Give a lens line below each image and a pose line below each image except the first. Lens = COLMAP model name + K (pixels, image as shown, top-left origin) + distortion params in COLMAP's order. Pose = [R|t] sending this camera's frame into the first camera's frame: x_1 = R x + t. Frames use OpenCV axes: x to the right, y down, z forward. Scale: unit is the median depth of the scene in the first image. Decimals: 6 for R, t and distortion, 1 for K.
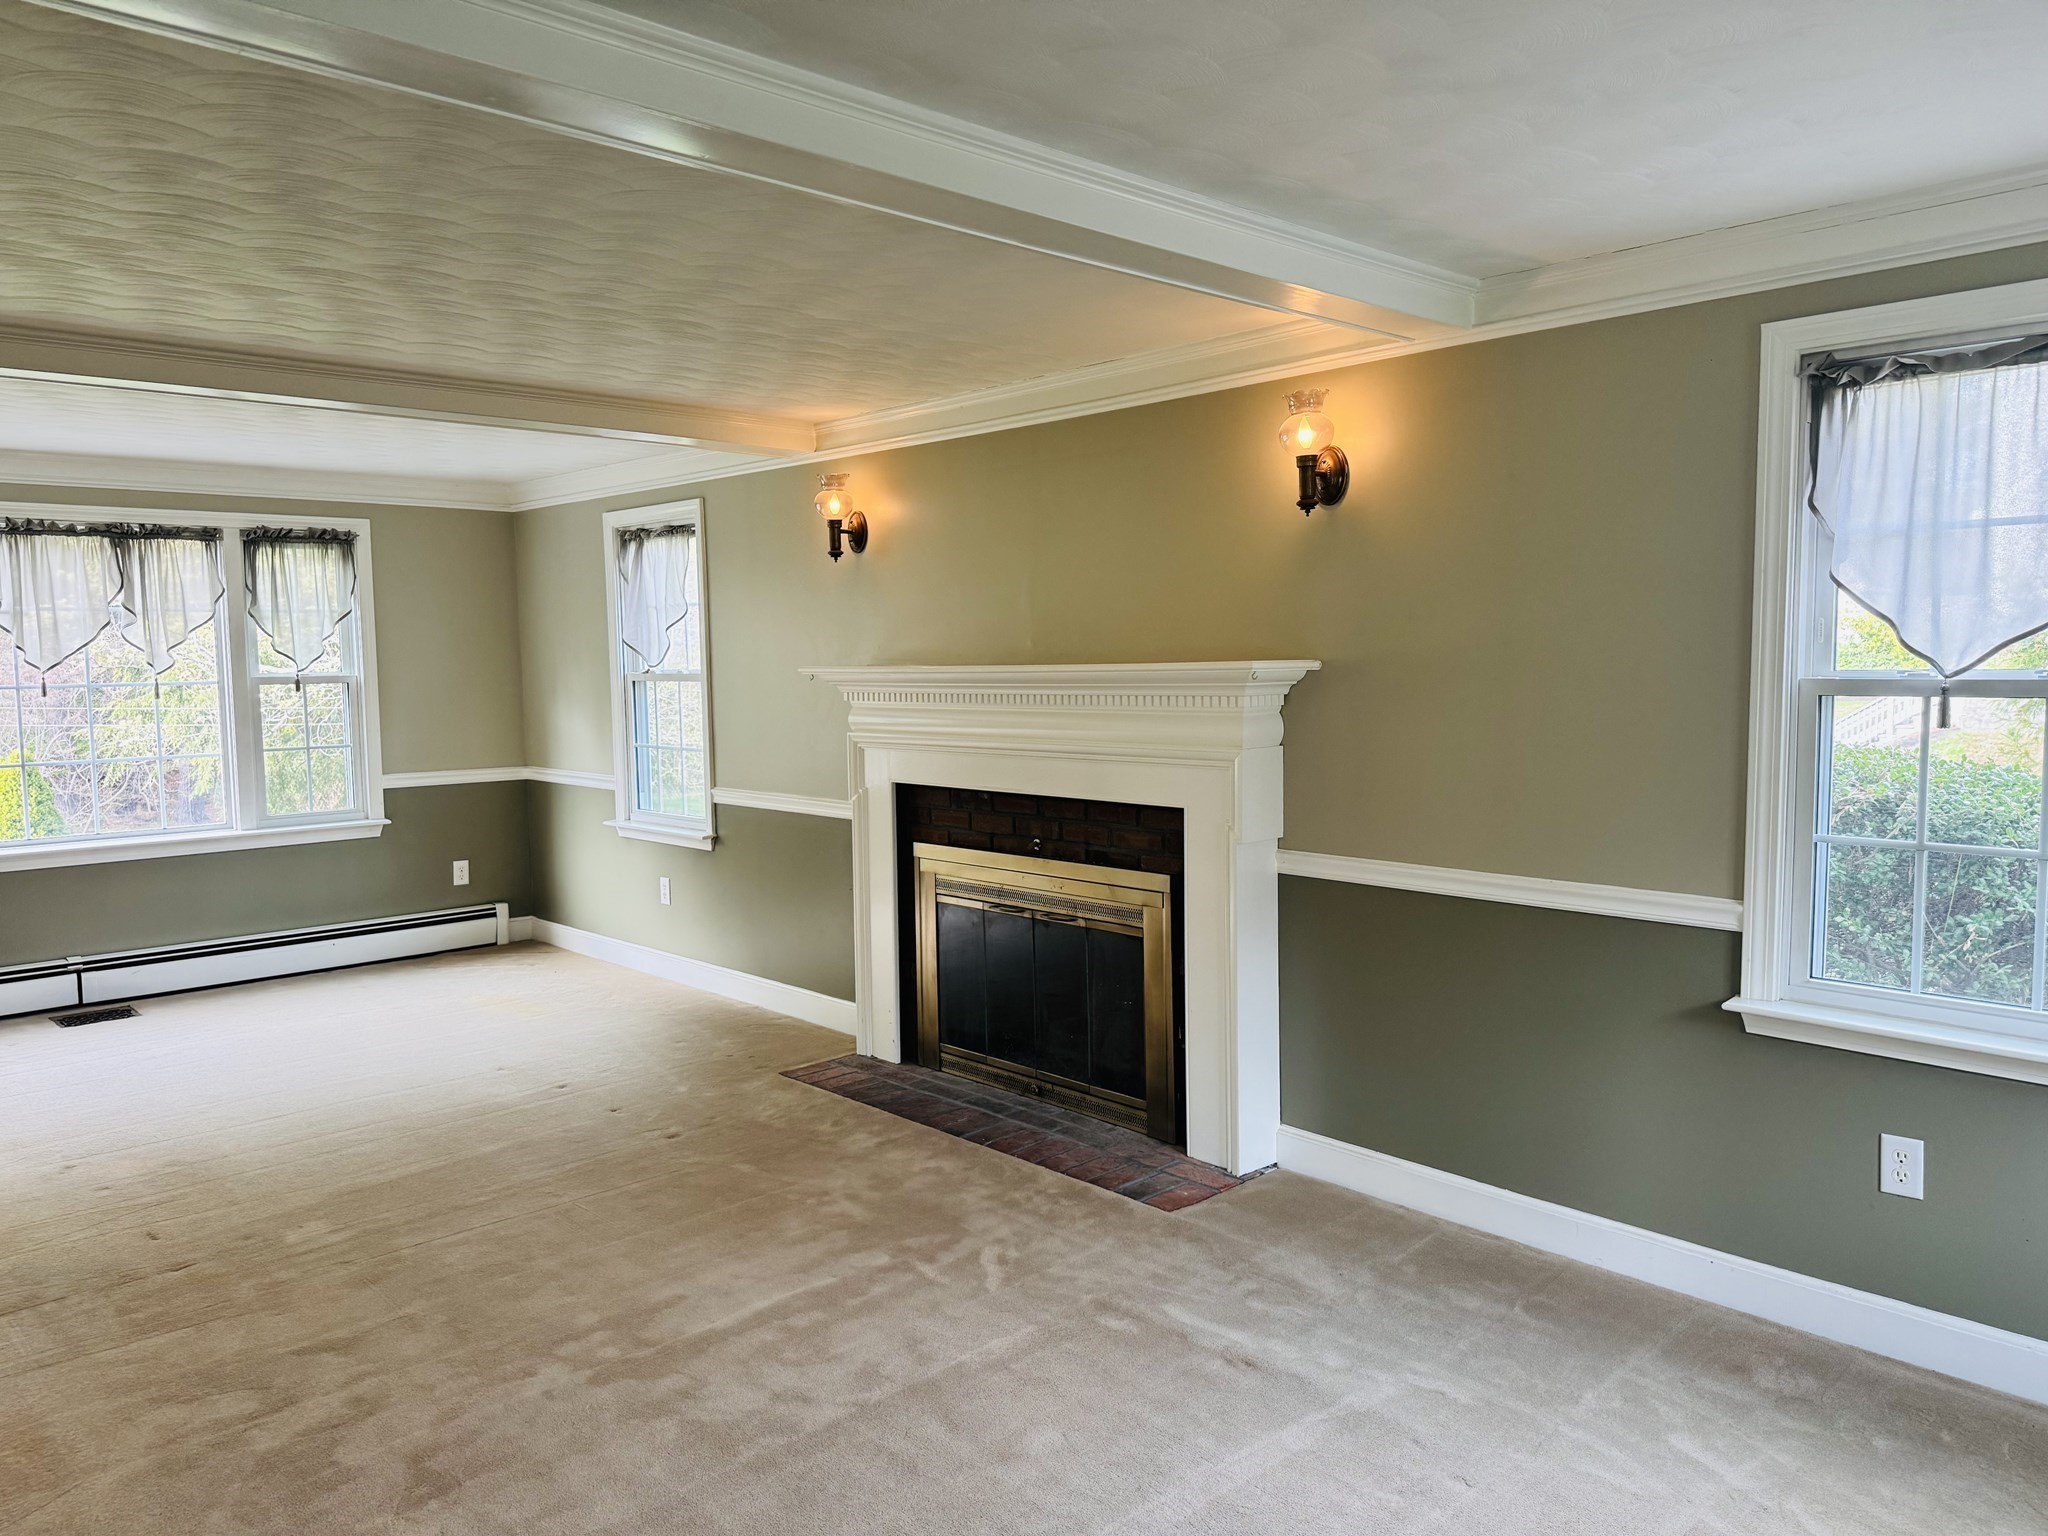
lens RADIAL K [[1449.0, 0, 1024.0], [0, 1449.0, 768.0], [0, 0, 1]] dist [0.025971, -0.002615]
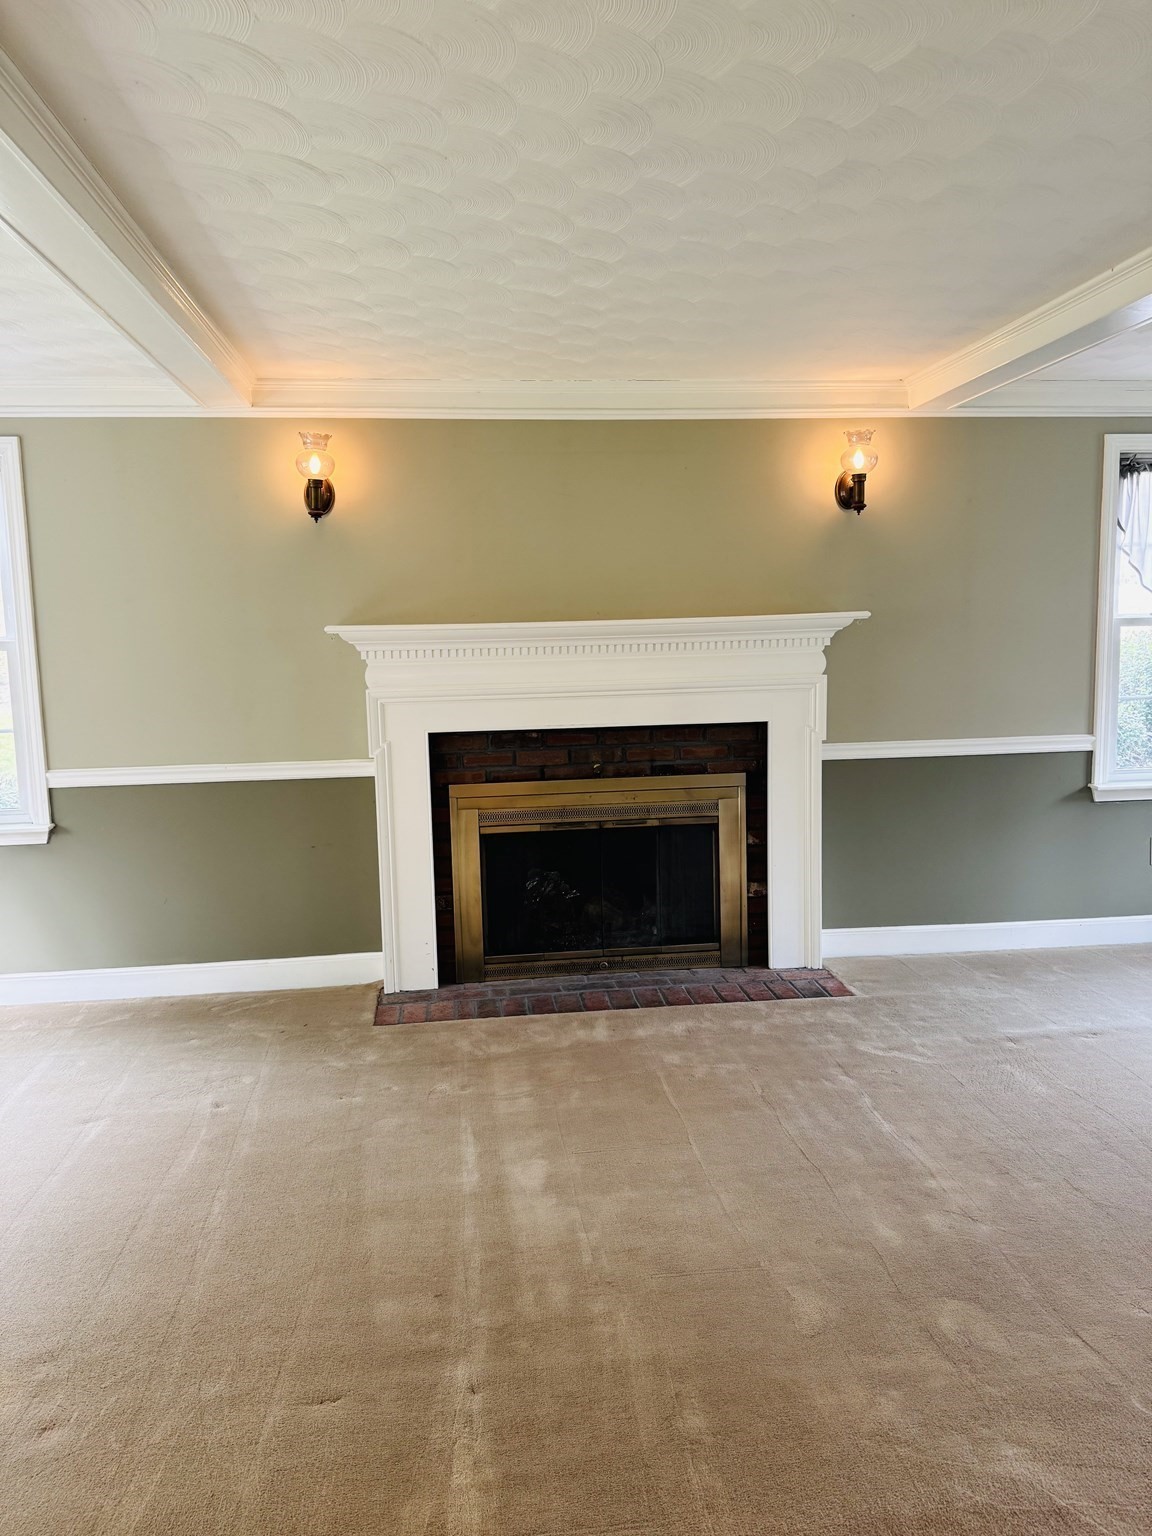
lens RADIAL K [[1086.7, 0, 576.0], [0, 1086.7, 768.0], [0, 0, 1]] dist [0.025971, -0.002615]
pose [[0.598408, -0.102587, 0.794597, -0.785374], [0.078007, 0.994517, 0.069651, -0.014057], [-0.797385, 0.020305, 0.603129, 0.489715]]
